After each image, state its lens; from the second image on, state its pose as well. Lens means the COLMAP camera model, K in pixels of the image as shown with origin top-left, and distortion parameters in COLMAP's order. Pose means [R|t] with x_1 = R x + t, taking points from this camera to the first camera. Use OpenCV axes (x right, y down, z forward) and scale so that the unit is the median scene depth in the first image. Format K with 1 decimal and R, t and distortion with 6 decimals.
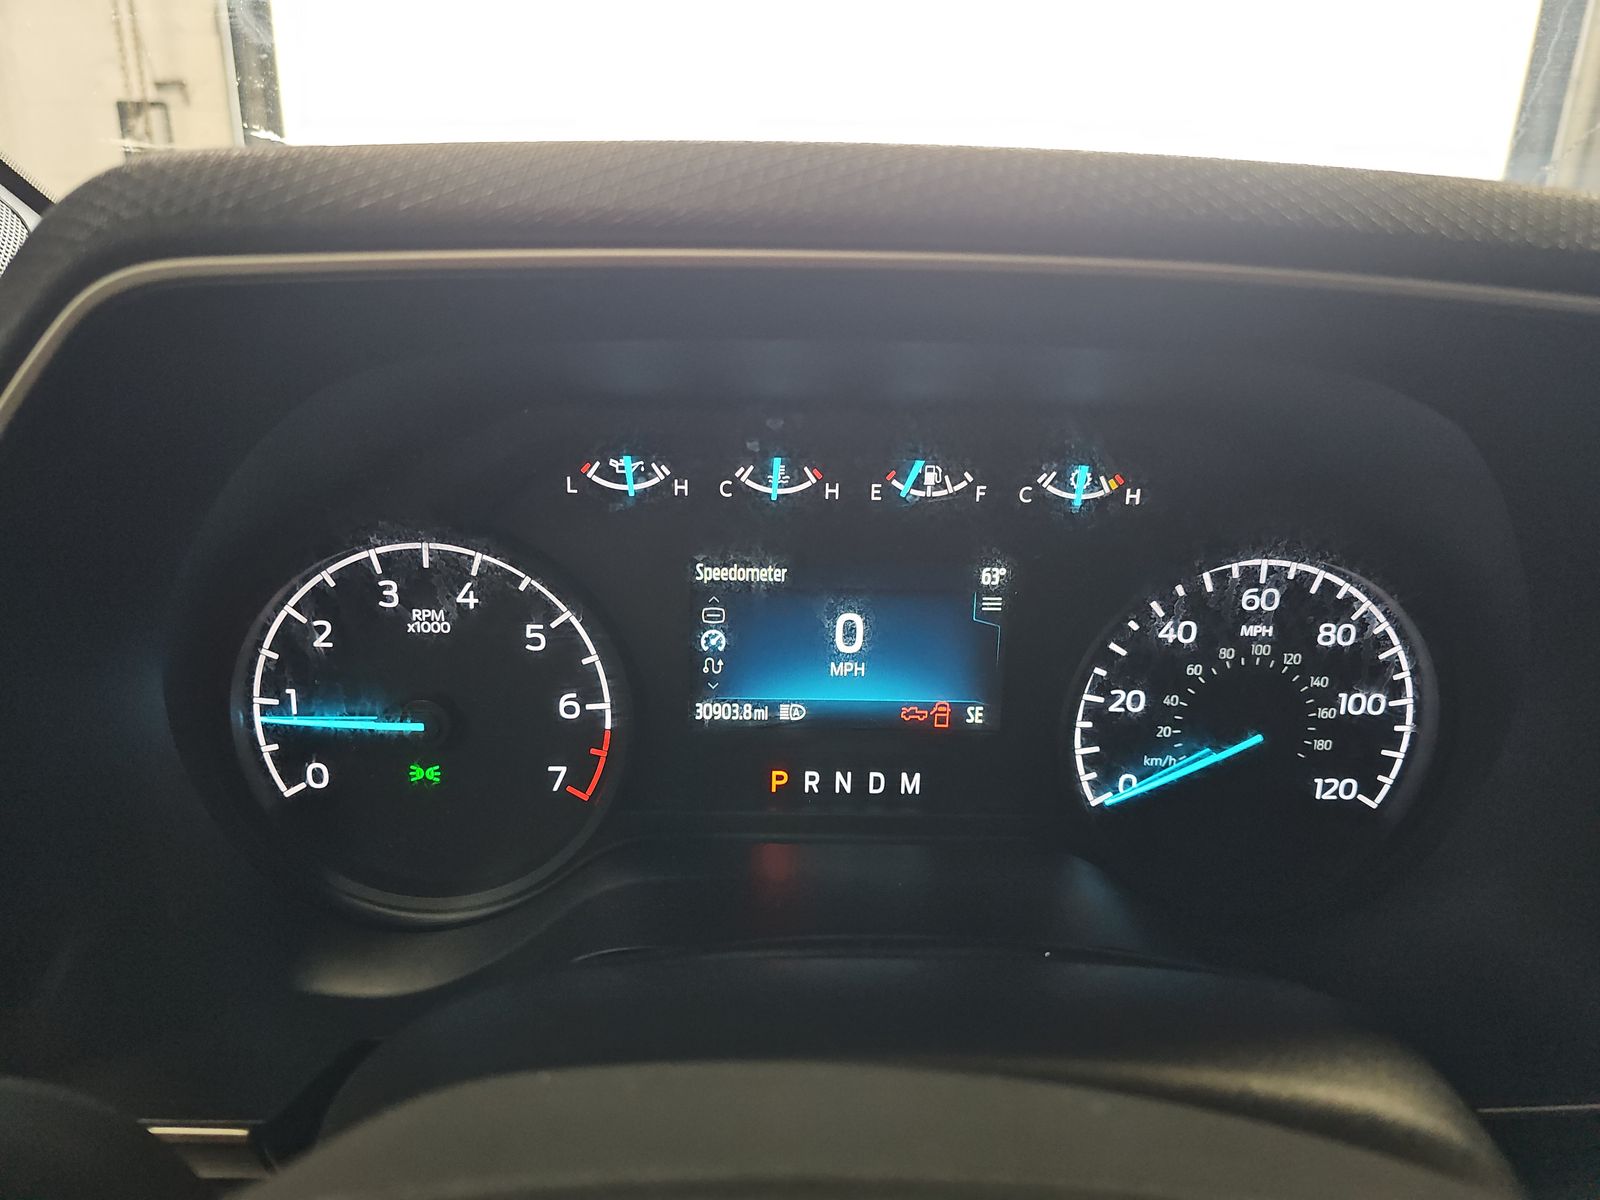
lens RADIAL K [[1084.4, 0, 801.7], [0, 1084.4, 593.1], [0, 0, 1]] dist [0.057440, -0.074896]
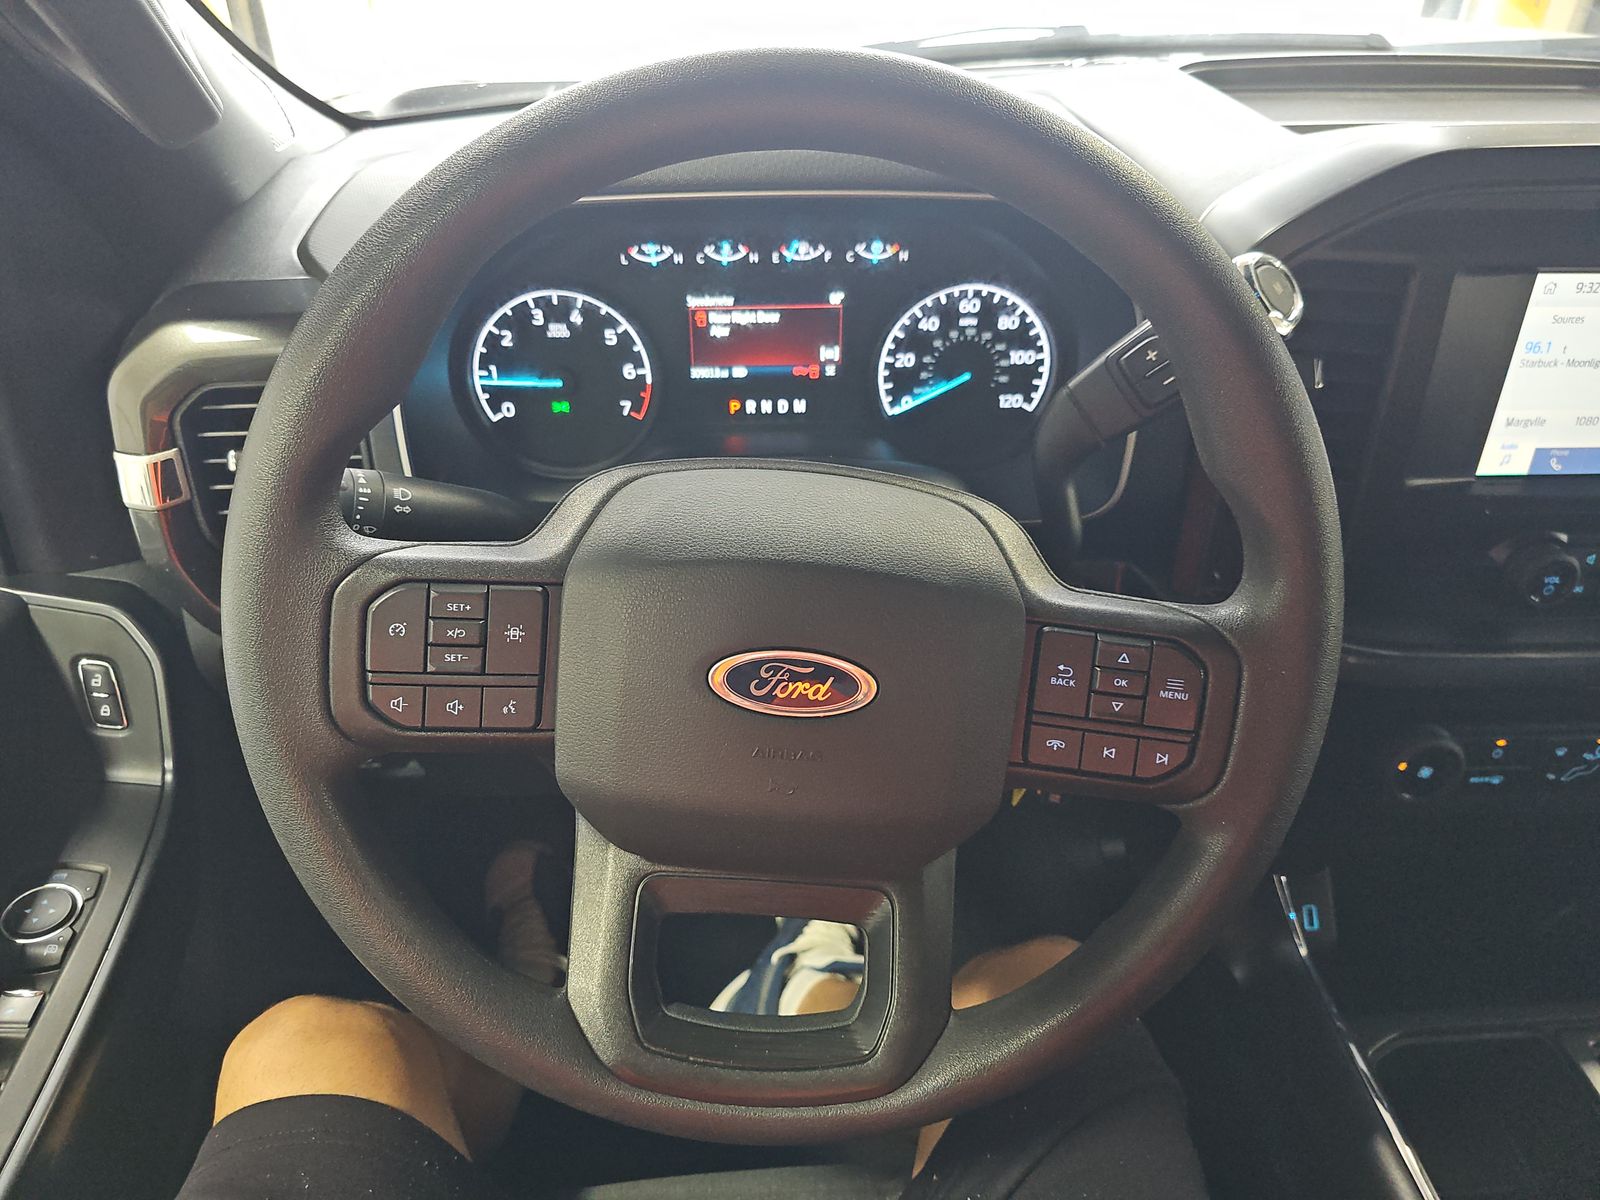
lens RADIAL K [[1084.4, 0, 801.7], [0, 1084.4, 593.1], [0, 0, 1]] dist [0.057440, -0.074896]
pose [[0.998818, -0.038720, 0.029378, 0.031979], [0.028671, 0.957459, 0.287142, -0.073238], [-0.039246, -0.285960, 0.957437, -1.061477]]
